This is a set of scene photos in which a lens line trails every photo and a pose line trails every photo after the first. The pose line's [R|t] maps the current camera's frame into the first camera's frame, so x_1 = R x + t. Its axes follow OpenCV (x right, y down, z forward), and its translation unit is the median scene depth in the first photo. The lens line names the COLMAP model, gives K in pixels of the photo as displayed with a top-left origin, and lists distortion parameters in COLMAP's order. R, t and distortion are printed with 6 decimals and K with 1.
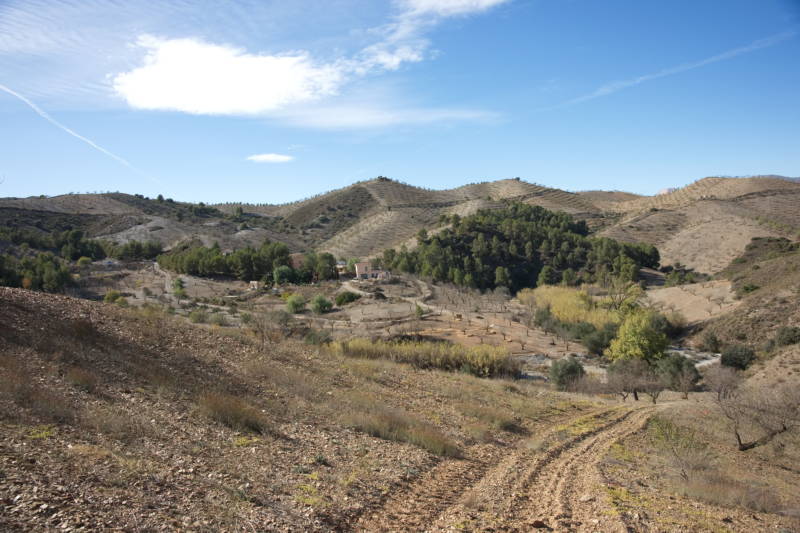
lens RADIAL K [[549.8, 0, 399.3], [0, 549.8, 264.4], [0, 0, 1]] dist [-0.106993, 0.091157]
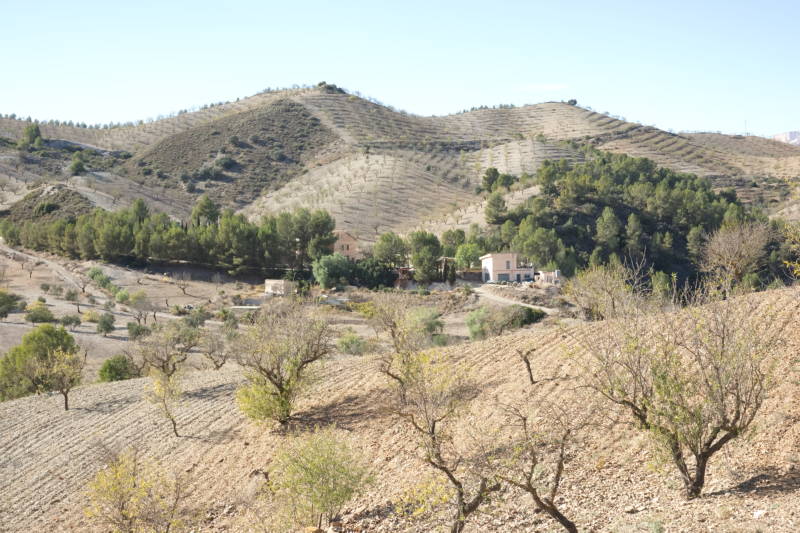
lens RADIAL K [[1128.8, 0, 400.0], [0, 1128.8, 266.5], [0, 0, 1]] dist [0.070326, 0.064586]
pose [[0.988778, 0.040742, 0.143729, -0.294520], [-0.041038, 0.999157, -0.000907, 0.013547], [-0.143645, -0.005001, 0.989617, -0.080276]]
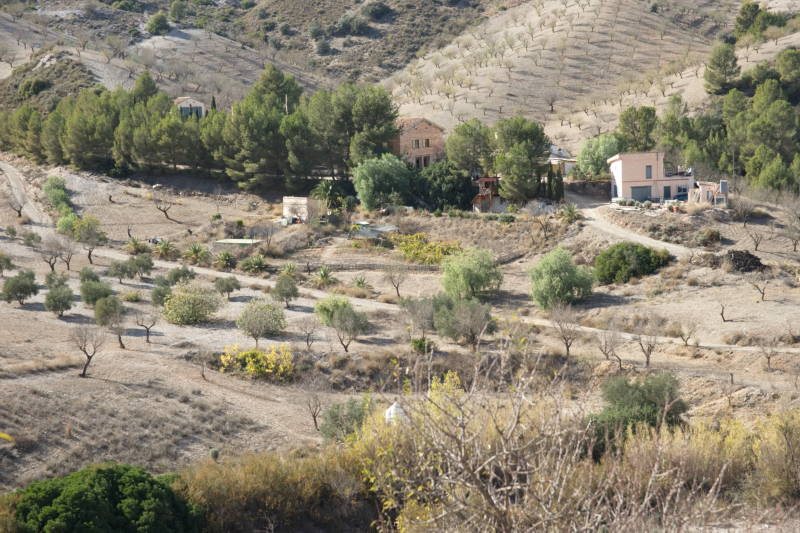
lens RADIAL K [[1517.3, 0, 400.0], [0, 1517.3, 266.5], [0, 0, 1]] dist [0.164122, 0.298481]
pose [[0.997603, 0.032679, -0.060991, -0.137962], [-0.027349, 0.995897, 0.086266, -0.009398], [0.063560, -0.084391, 0.994403, 0.056389]]
